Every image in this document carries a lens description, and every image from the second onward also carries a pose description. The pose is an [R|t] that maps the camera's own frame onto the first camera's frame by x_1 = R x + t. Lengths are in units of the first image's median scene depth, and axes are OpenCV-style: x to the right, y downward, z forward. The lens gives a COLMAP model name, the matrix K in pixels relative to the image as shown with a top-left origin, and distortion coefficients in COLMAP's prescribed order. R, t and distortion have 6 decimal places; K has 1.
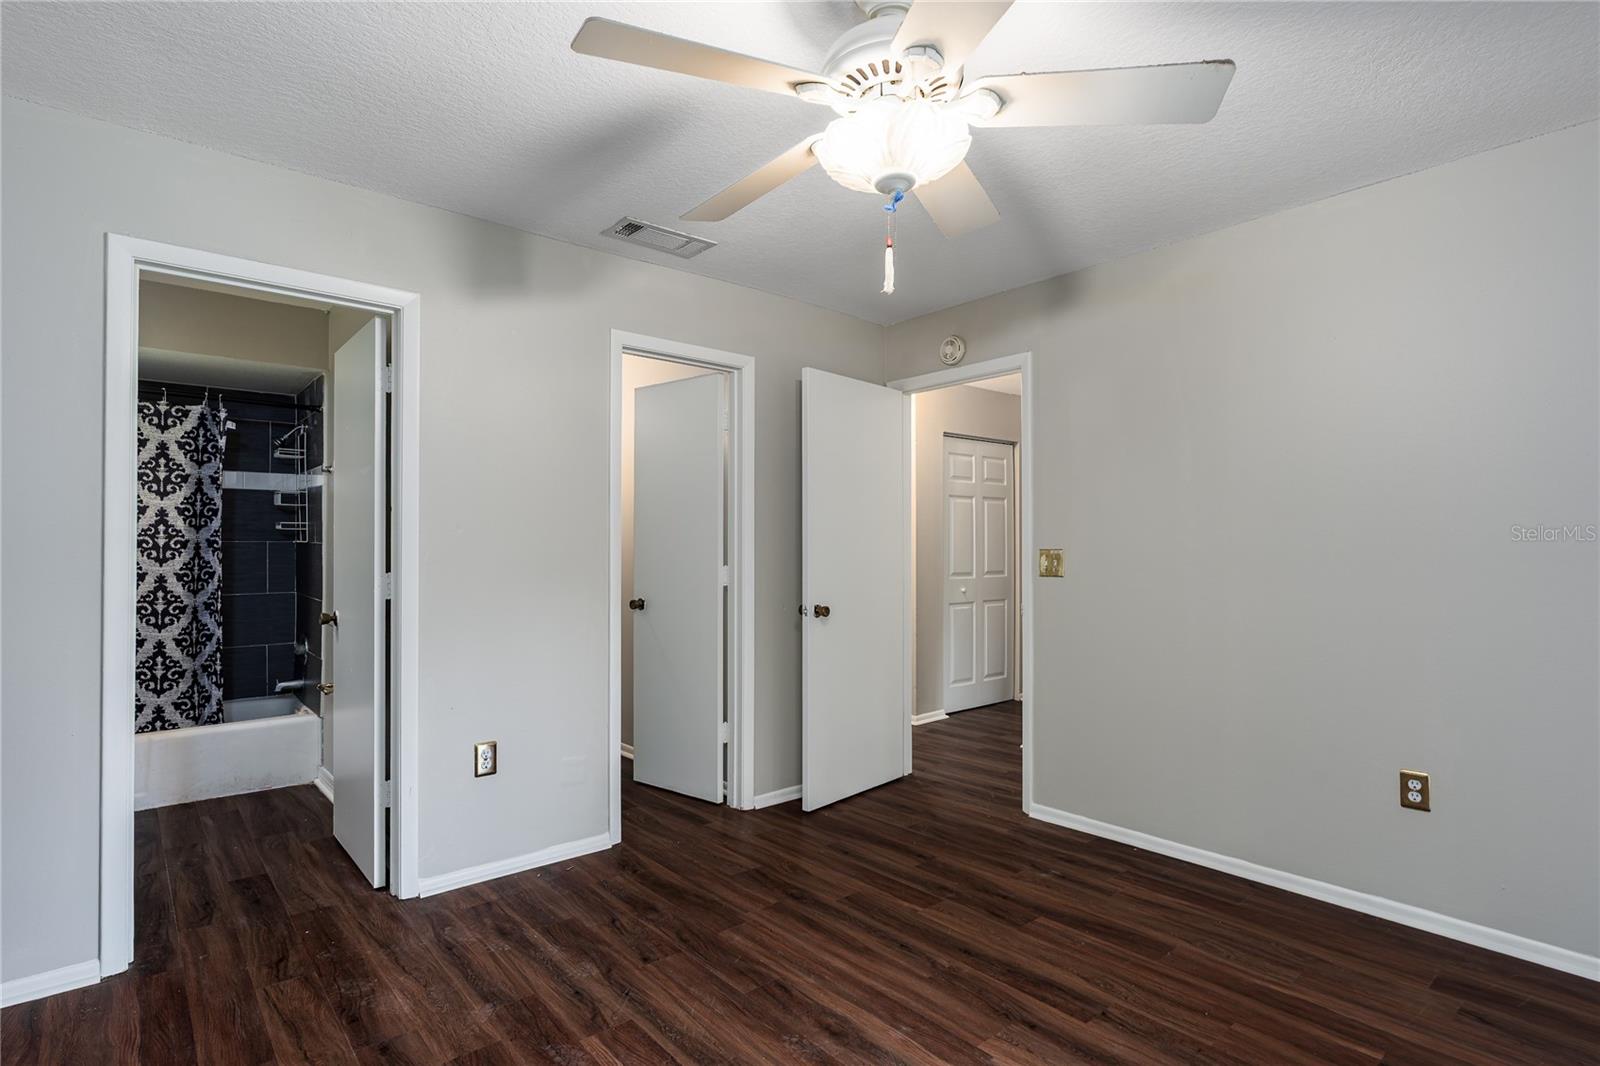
lens RADIAL K [[811.4, 0, 799.0], [0, 811.4, 546.4], [0, 0, 1]] dist [-0.003312, -0.000031]
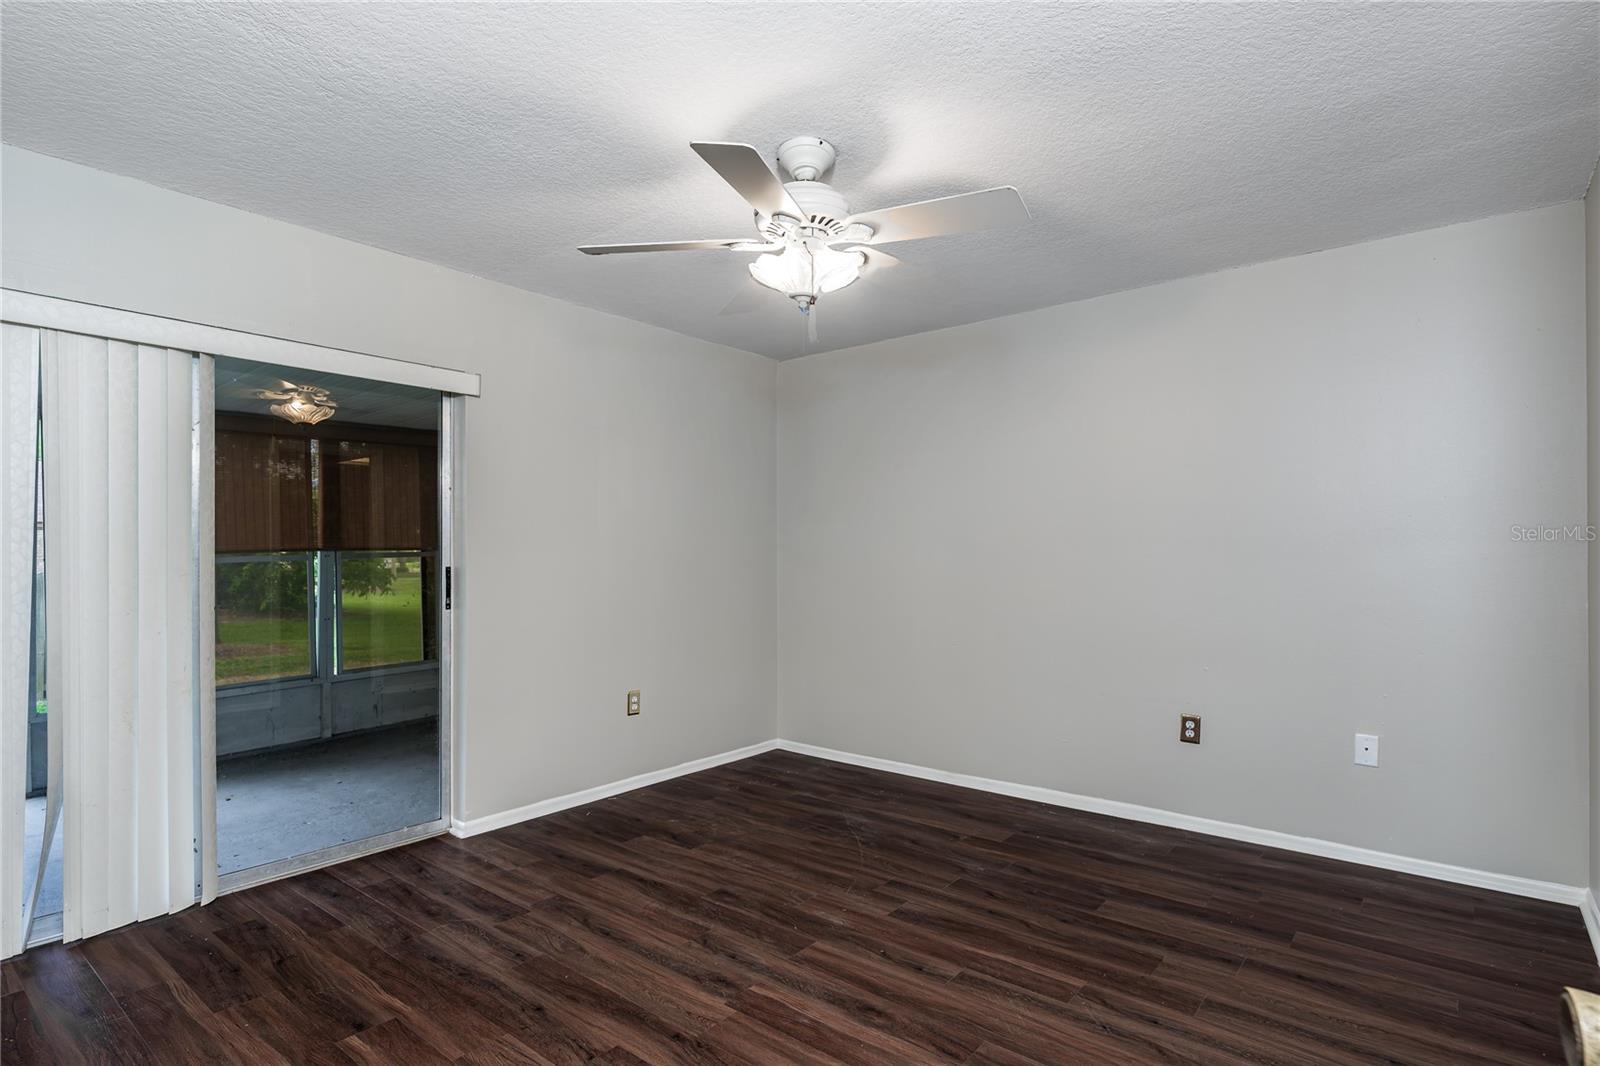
lens RADIAL K [[811.4, 0, 799.0], [0, 811.4, 546.4], [0, 0, 1]] dist [-0.003312, -0.000031]
pose [[-0.983111, -0.001305, -0.183007, 0.216334], [0.000215, 0.999966, -0.008286, 0.008561], [0.183011, -0.008186, -0.983077, 1.335147]]
